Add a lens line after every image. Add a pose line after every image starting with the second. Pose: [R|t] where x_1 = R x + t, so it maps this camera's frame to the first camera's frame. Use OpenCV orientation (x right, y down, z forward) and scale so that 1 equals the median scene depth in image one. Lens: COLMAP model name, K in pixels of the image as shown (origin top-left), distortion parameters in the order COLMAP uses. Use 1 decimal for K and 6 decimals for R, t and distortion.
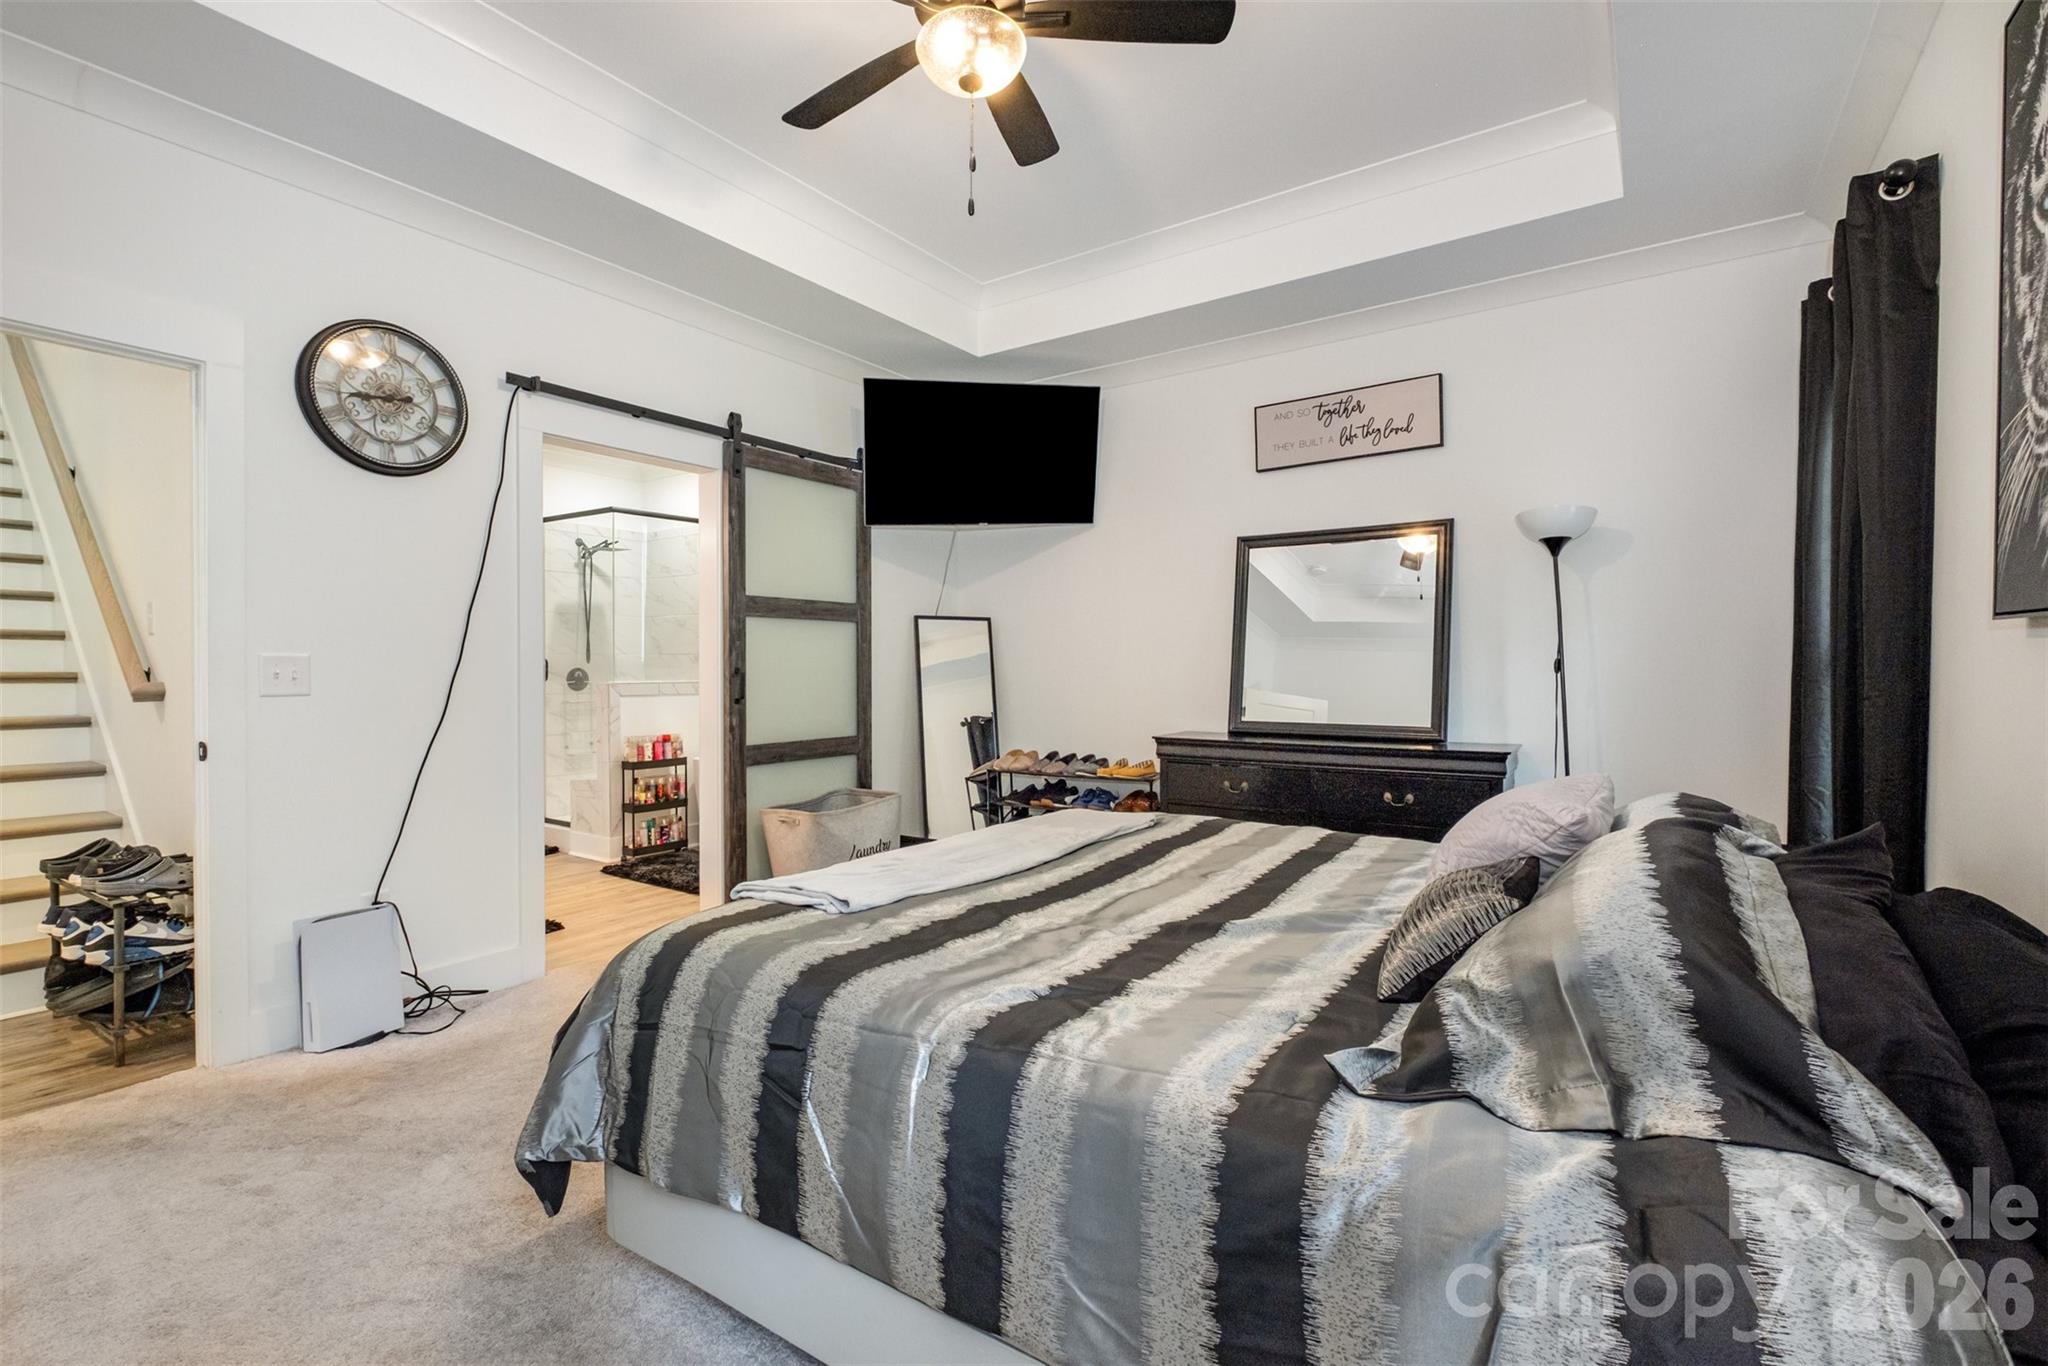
lens RADIAL K [[914.7, 0, 1005.4], [0, 914.7, 680.0], [0, 0, 1]] dist [-0.002443, -0.000273]
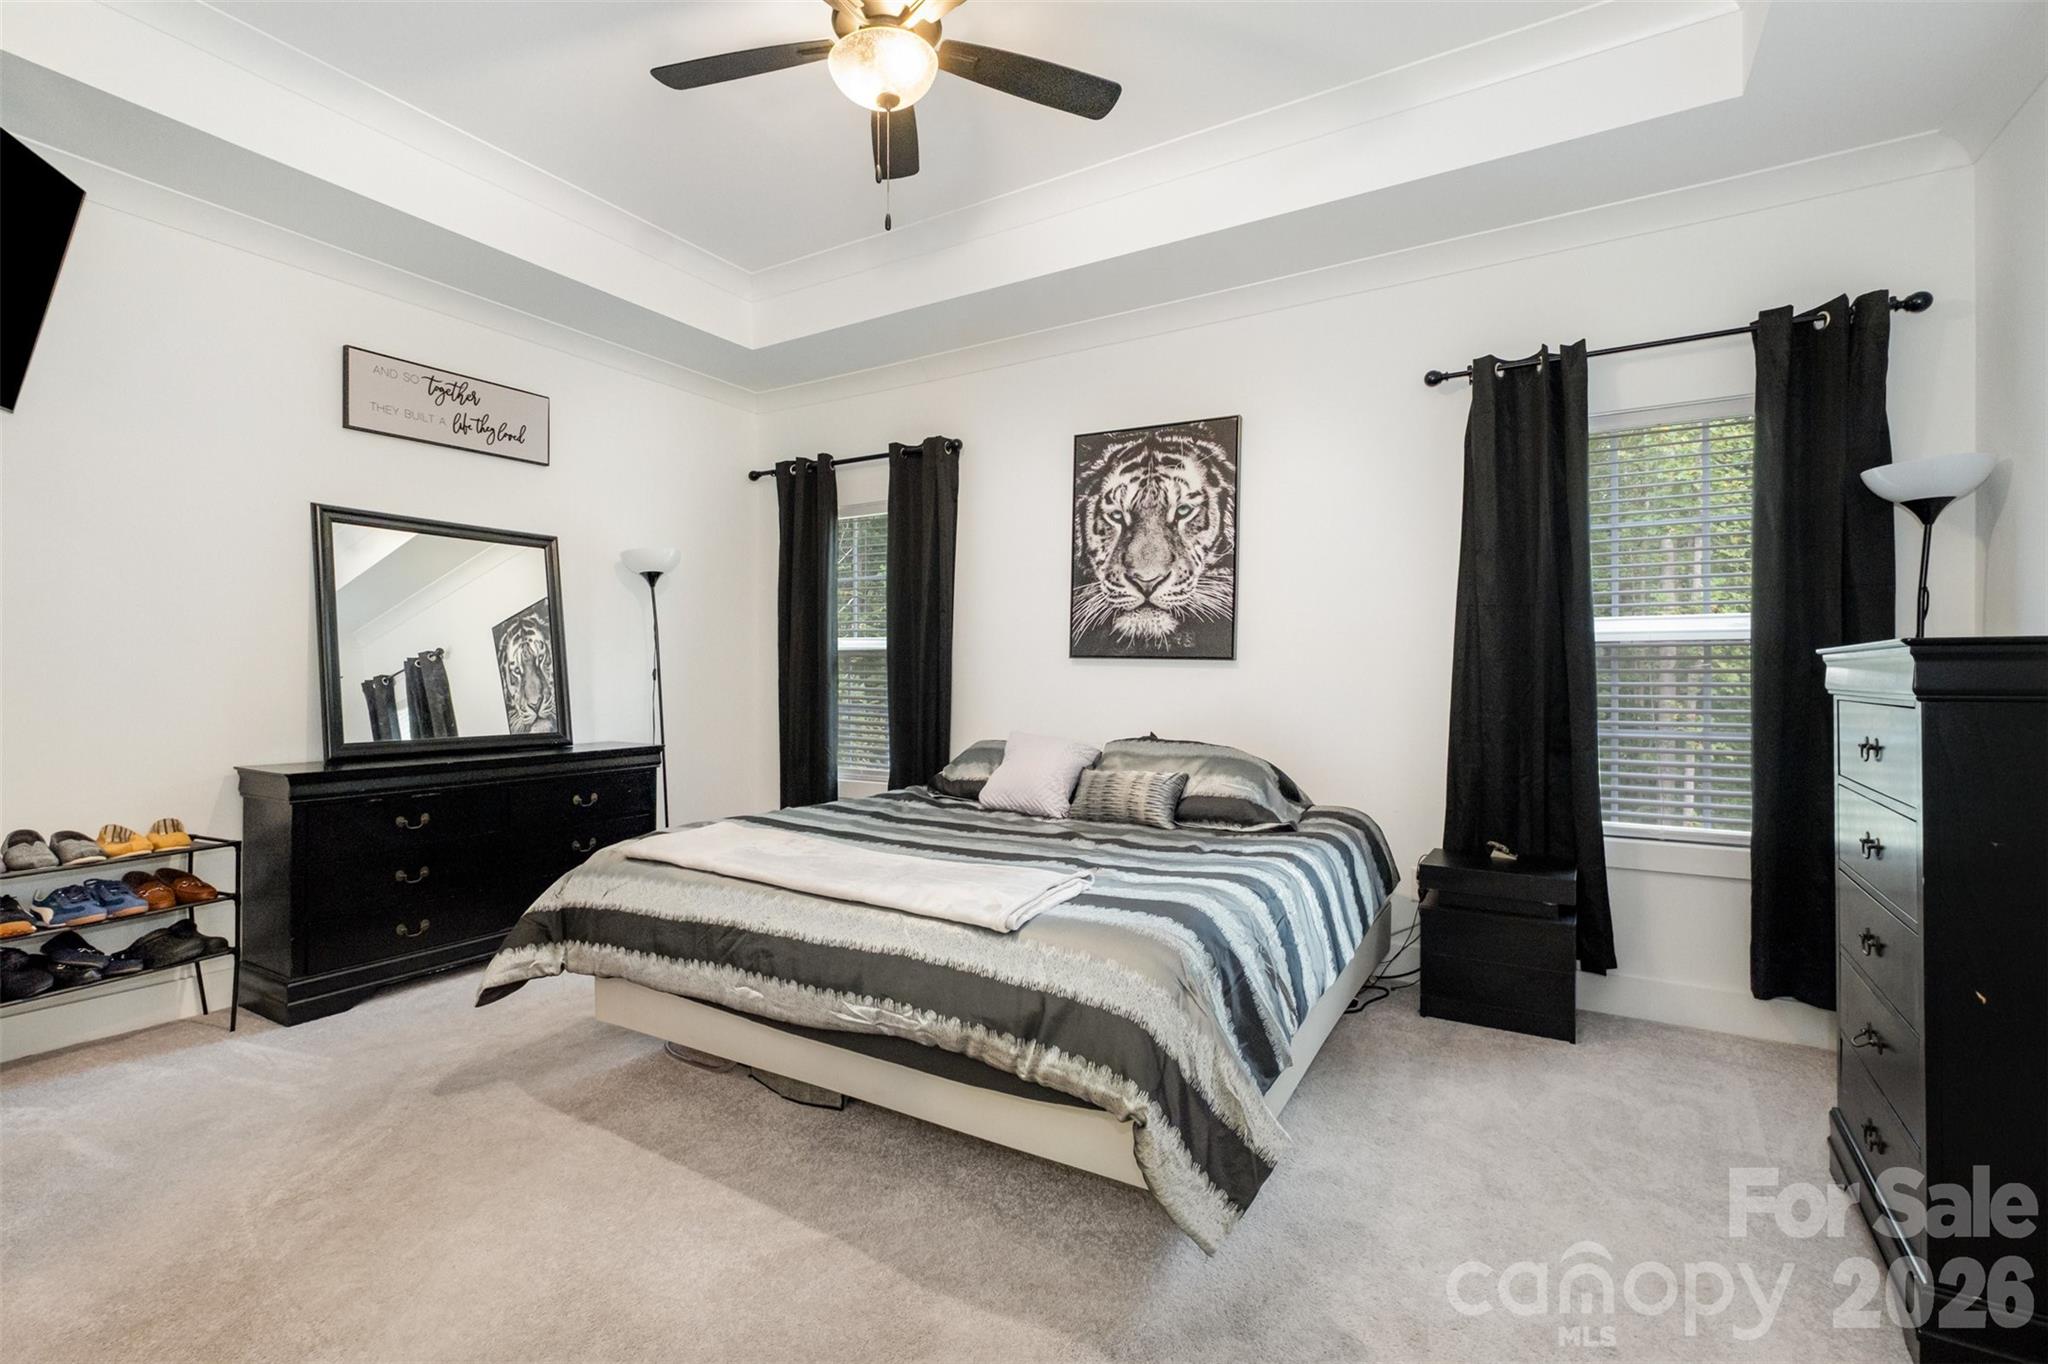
lens RADIAL K [[914.7, 0, 1005.4], [0, 914.7, 679.0], [0, 0, 1]] dist [-0.002443, -0.000273]
pose [[-0.070825, -0.003067, 0.997484, -0.587749], [0.013169, 0.999905, 0.004009, -0.006832], [-0.997402, 0.013420, -0.070777, 0.525640]]
